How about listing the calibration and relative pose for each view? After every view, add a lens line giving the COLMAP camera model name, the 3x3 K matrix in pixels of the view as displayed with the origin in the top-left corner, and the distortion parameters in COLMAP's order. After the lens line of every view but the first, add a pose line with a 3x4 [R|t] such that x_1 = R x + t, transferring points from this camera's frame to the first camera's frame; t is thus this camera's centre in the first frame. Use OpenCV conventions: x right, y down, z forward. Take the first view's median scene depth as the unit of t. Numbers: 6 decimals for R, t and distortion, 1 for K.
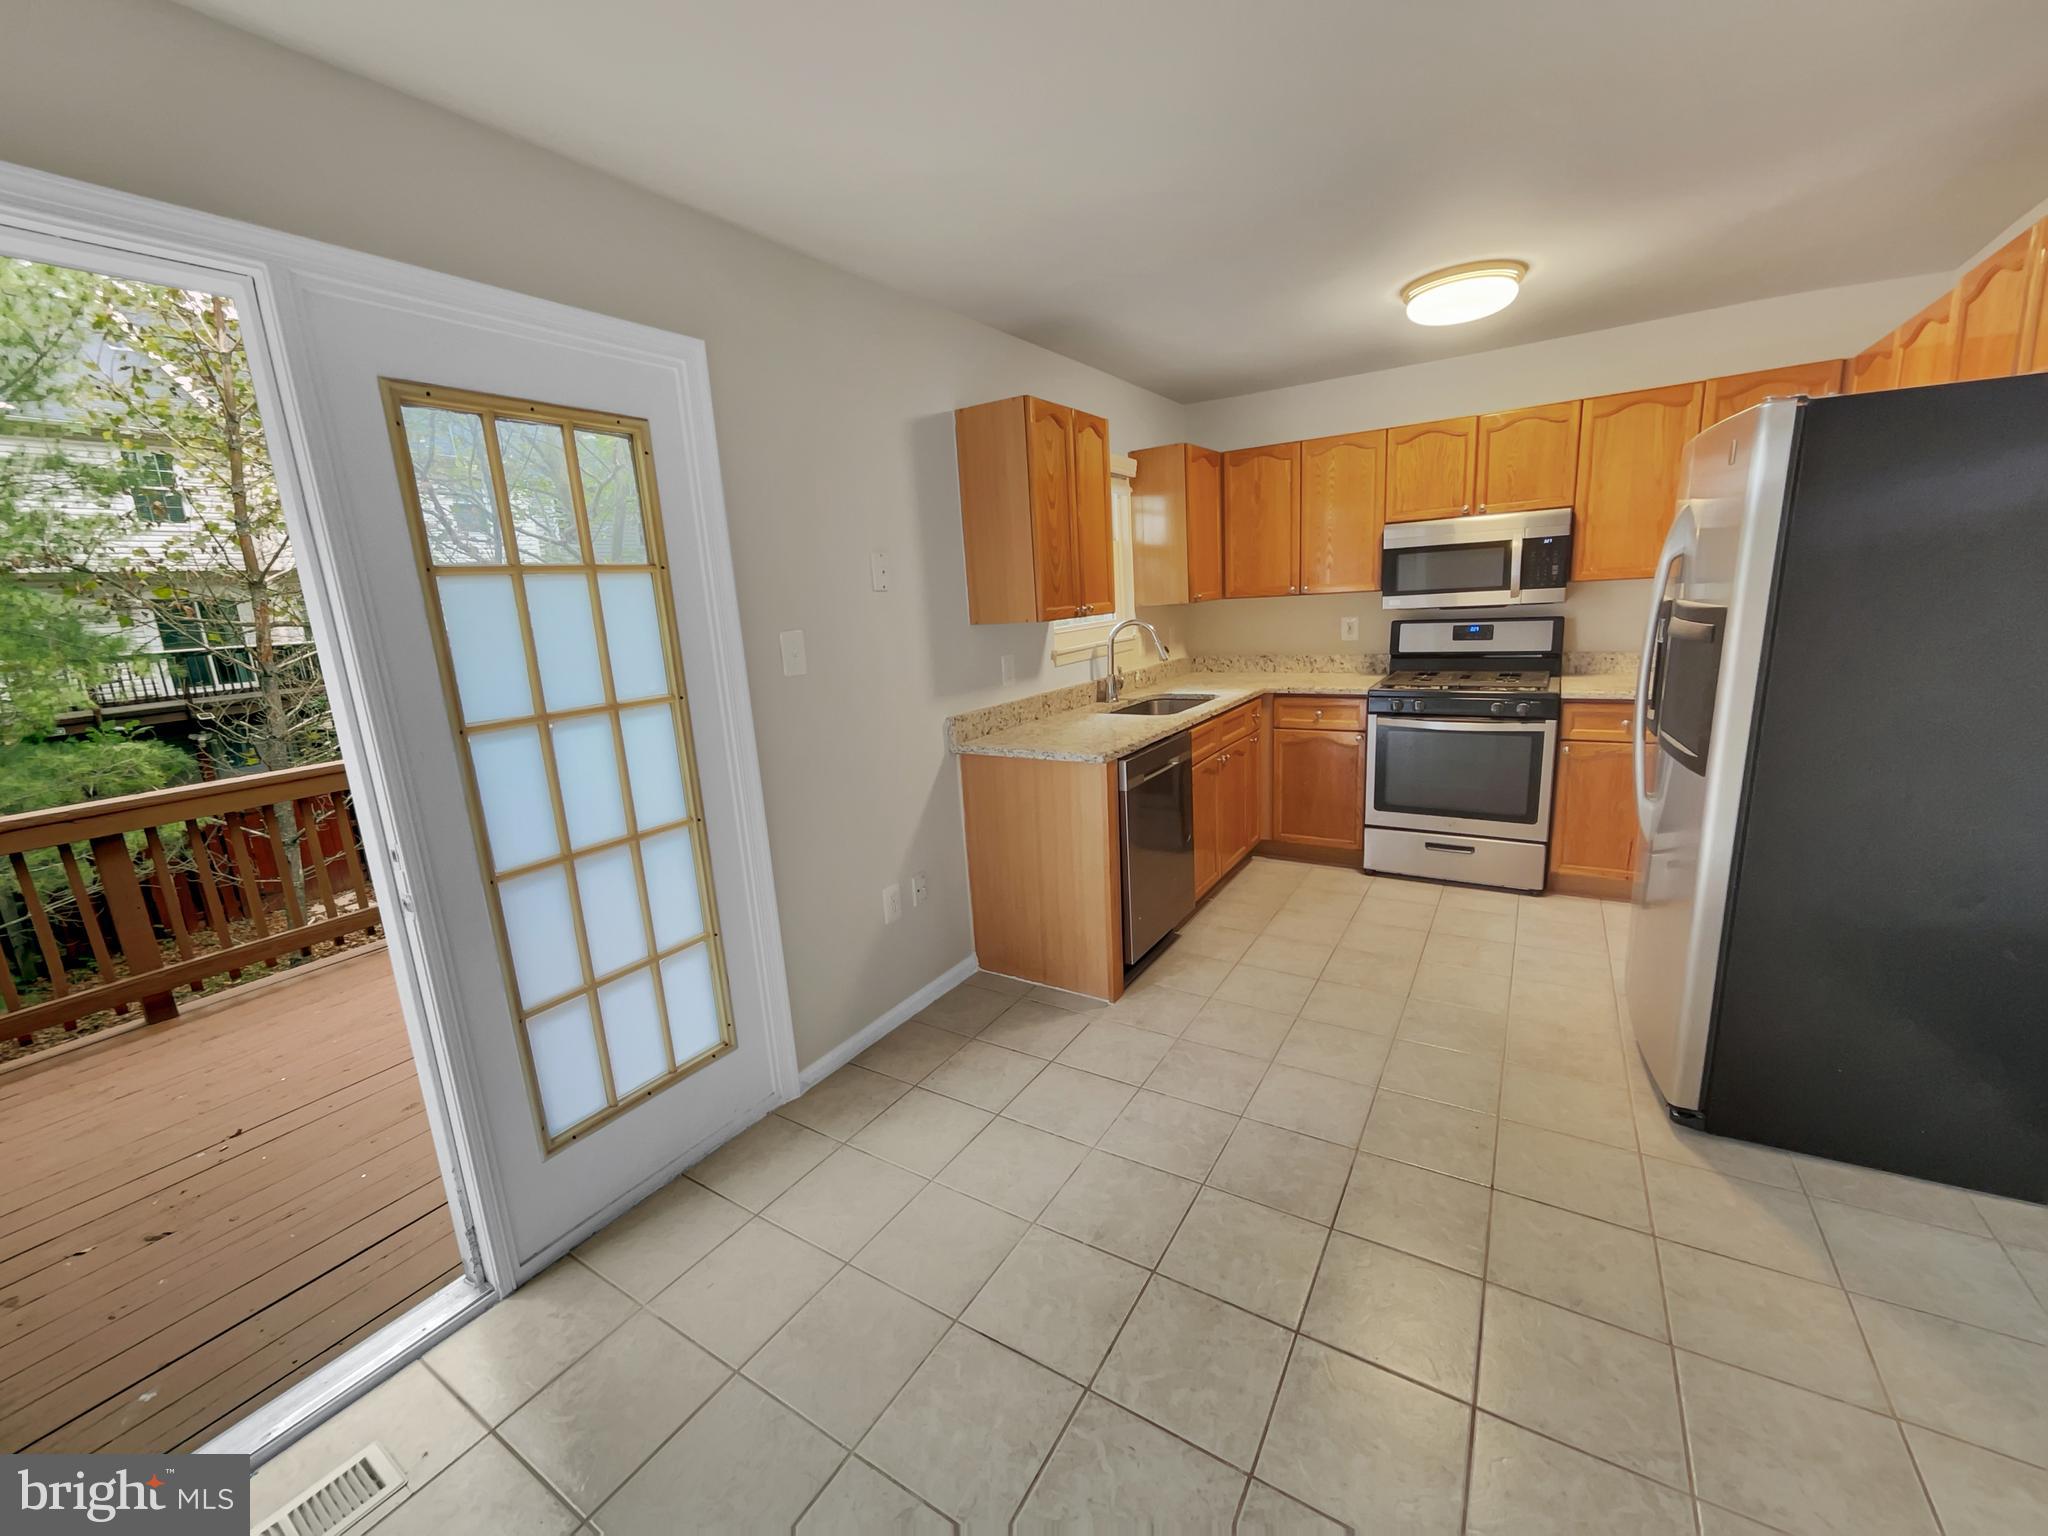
lens RADIAL K [[825.4, 0, 1024.0], [0, 825.4, 768.0], [0, 0, 1]] dist [-0.019670, 0.012954]
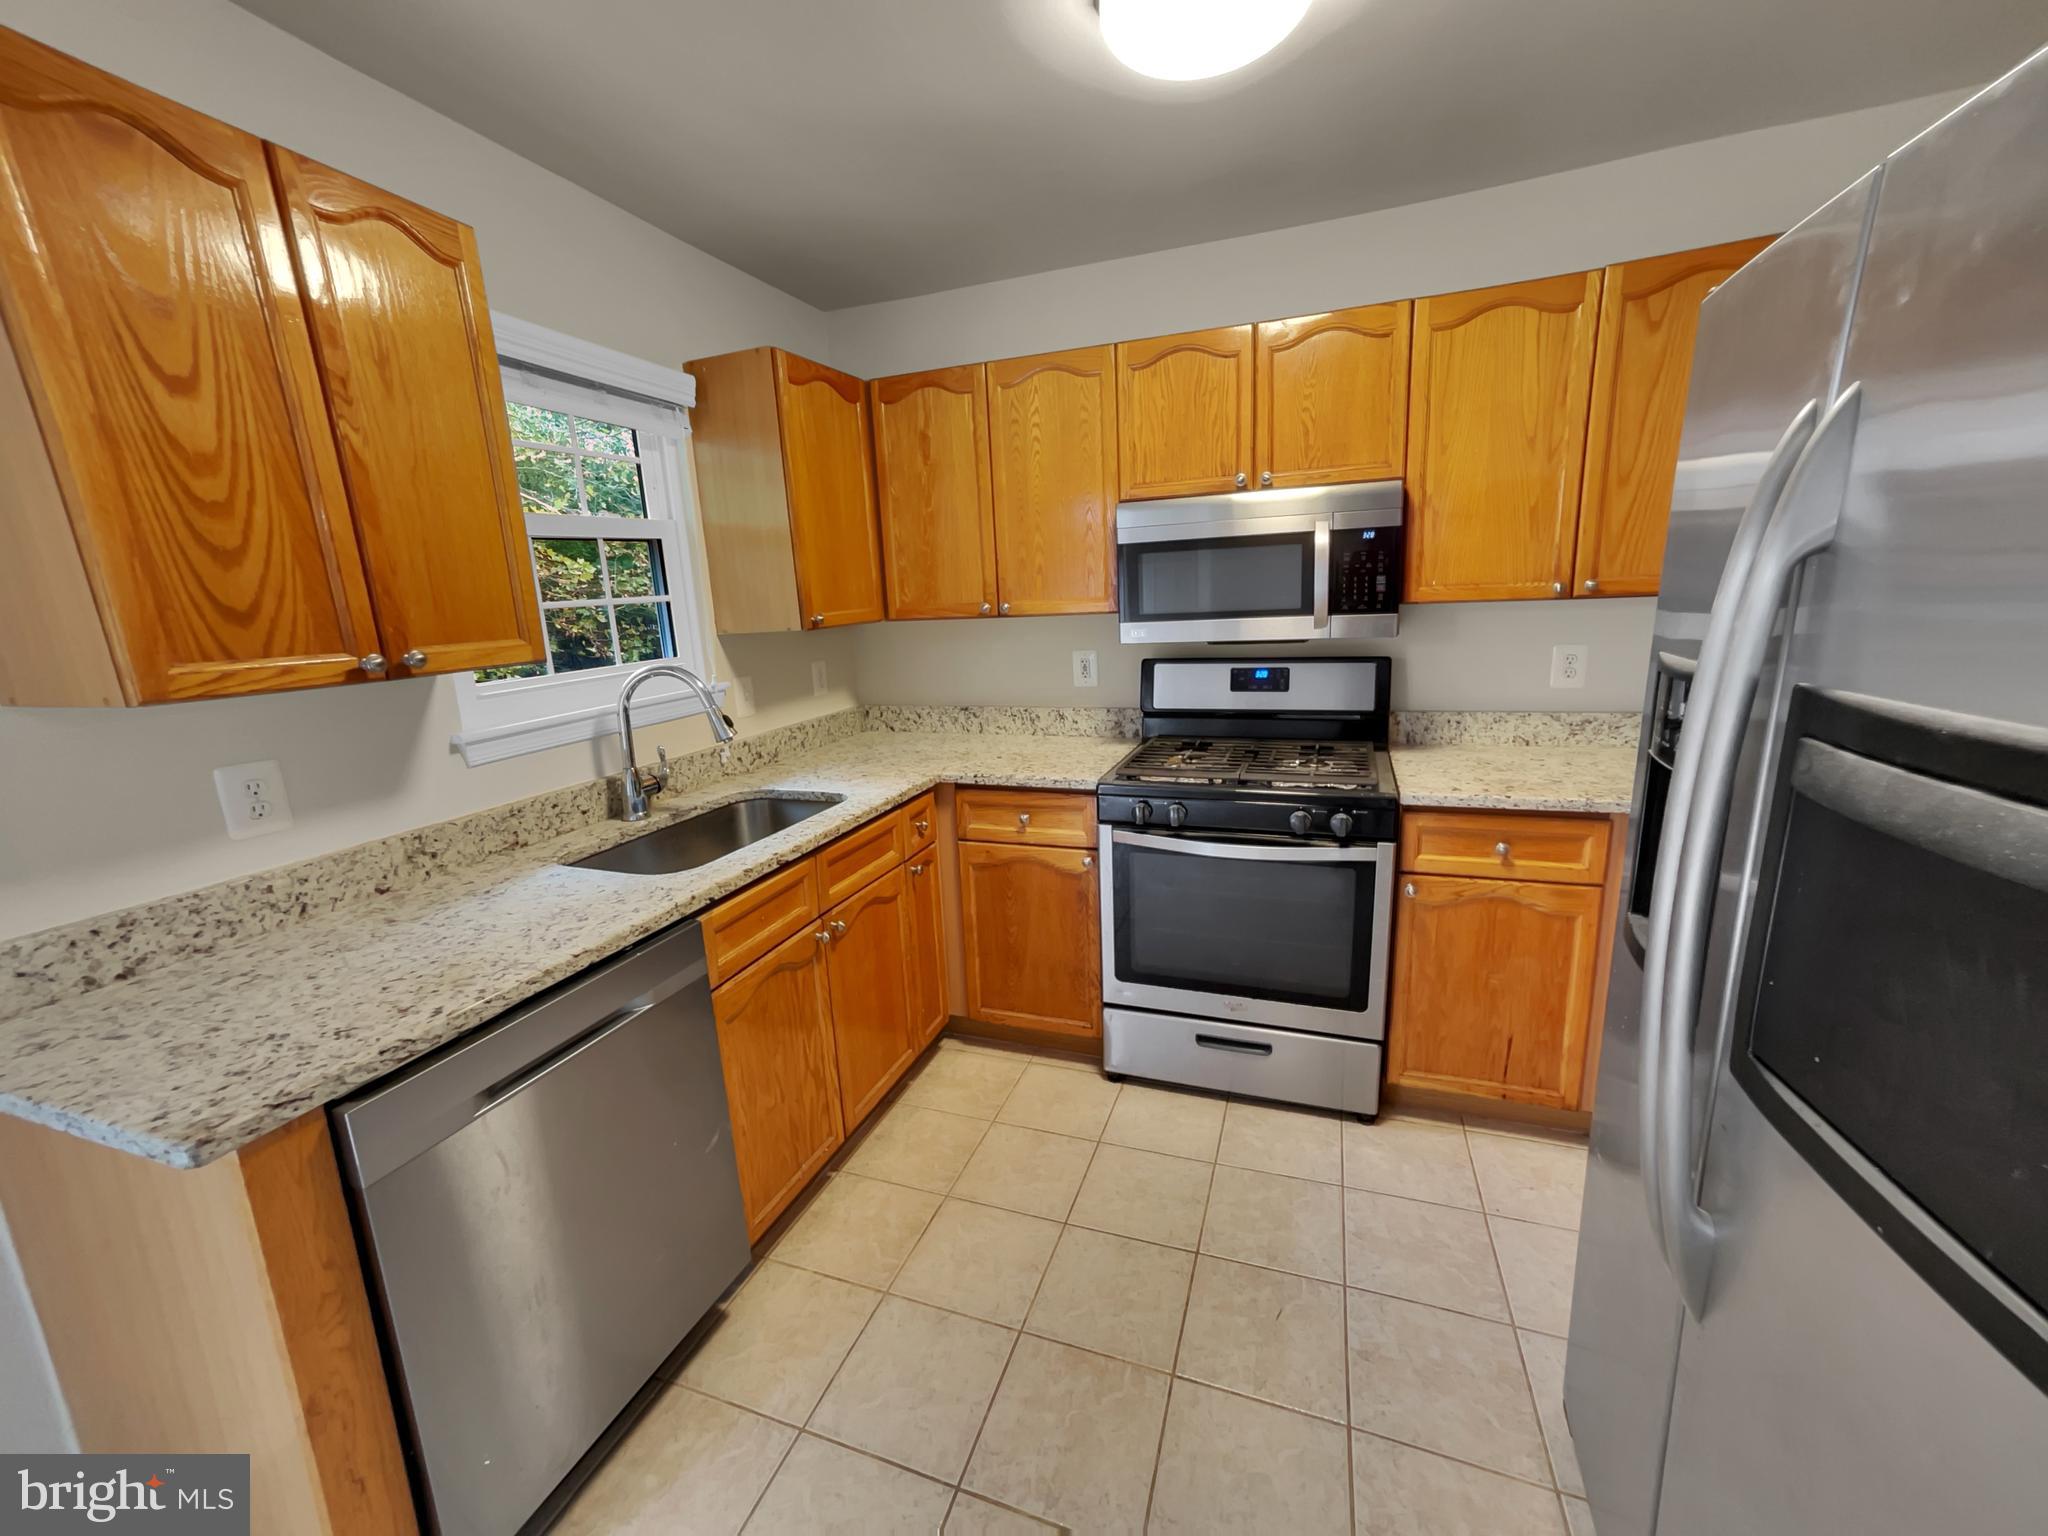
lens RADIAL K [[825.4, 0, 1024.0], [0, 825.4, 768.0], [0, 0, 1]] dist [-0.019670, 0.012954]
pose [[0.978016, -0.029477, 0.206434, 0.244889], [0.031056, 0.999508, -0.004412, -0.103721], [-0.206202, 0.010726, 0.978451, 0.432656]]
